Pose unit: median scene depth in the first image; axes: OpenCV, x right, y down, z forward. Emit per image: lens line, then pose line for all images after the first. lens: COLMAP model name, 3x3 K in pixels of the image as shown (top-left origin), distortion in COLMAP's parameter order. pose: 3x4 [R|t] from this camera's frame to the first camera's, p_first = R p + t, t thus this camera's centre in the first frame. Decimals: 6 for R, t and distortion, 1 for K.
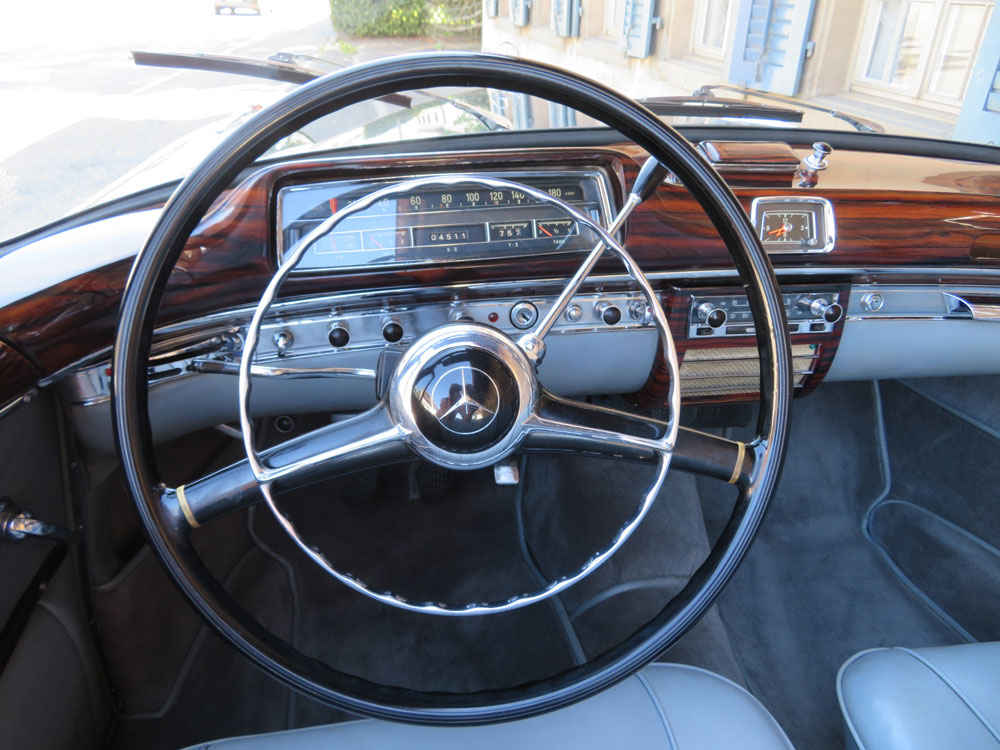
lens RADIAL K [[707.0, 0, 498.5], [0, 707.0, 378.5], [0, 0, 1]] dist [-0.010958, 0.001388]
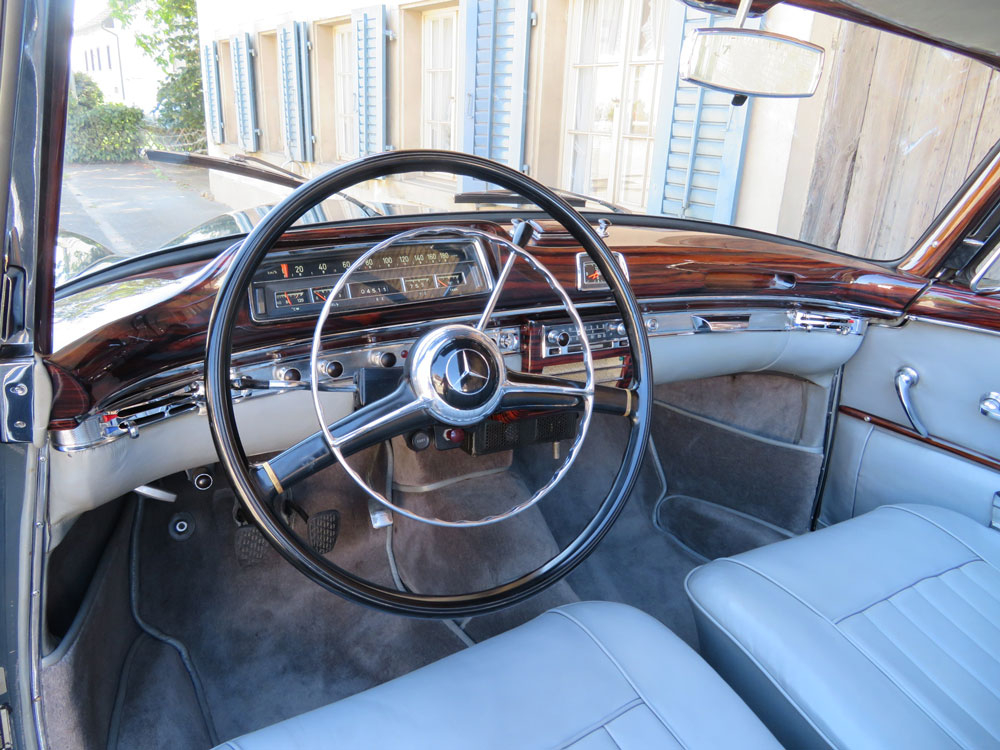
lens RADIAL K [[707.0, 0, 496.5], [0, 707.0, 380.6], [0, 0, 1]] dist [-0.010958, 0.001388]
pose [[0.930016, -0.103176, 0.352738, -0.196579], [0.156310, 0.979694, -0.125562, 0.093567], [-0.332621, 0.171911, 0.927259, -0.144905]]
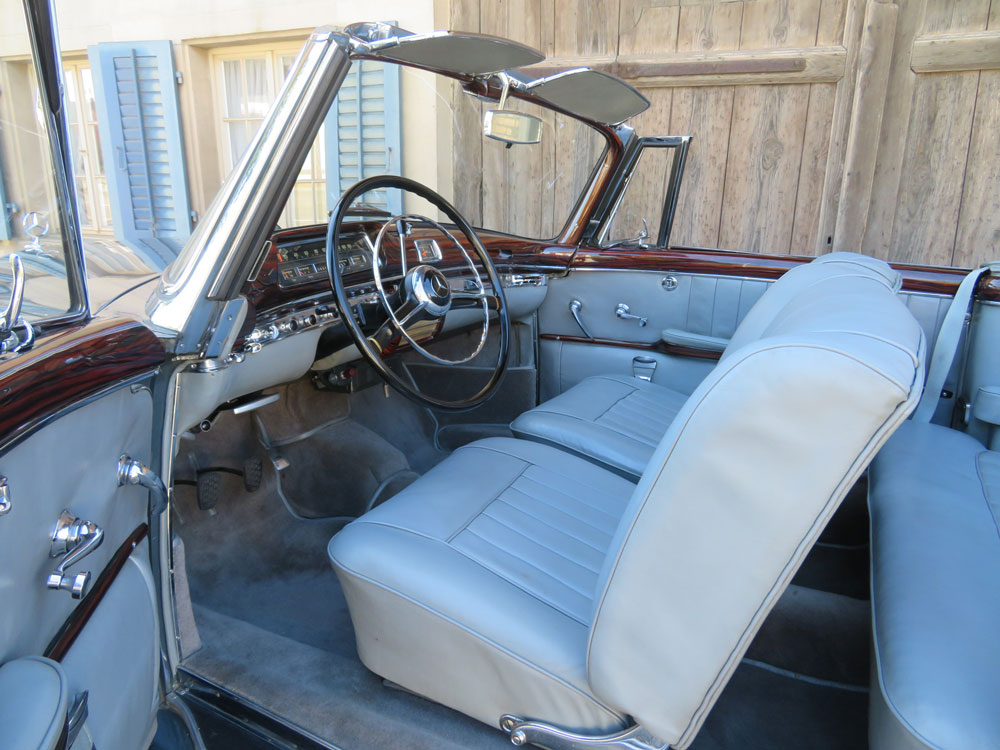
lens RADIAL K [[707.0, 0, 500.5], [0, 707.0, 380.4], [0, 0, 1]] dist [-0.010958, 0.001388]
pose [[0.593617, -0.232454, 0.770444, -0.829760], [0.402093, 0.914977, -0.033746, 0.218186], [-0.697094, 0.329823, 0.636614, -0.322581]]
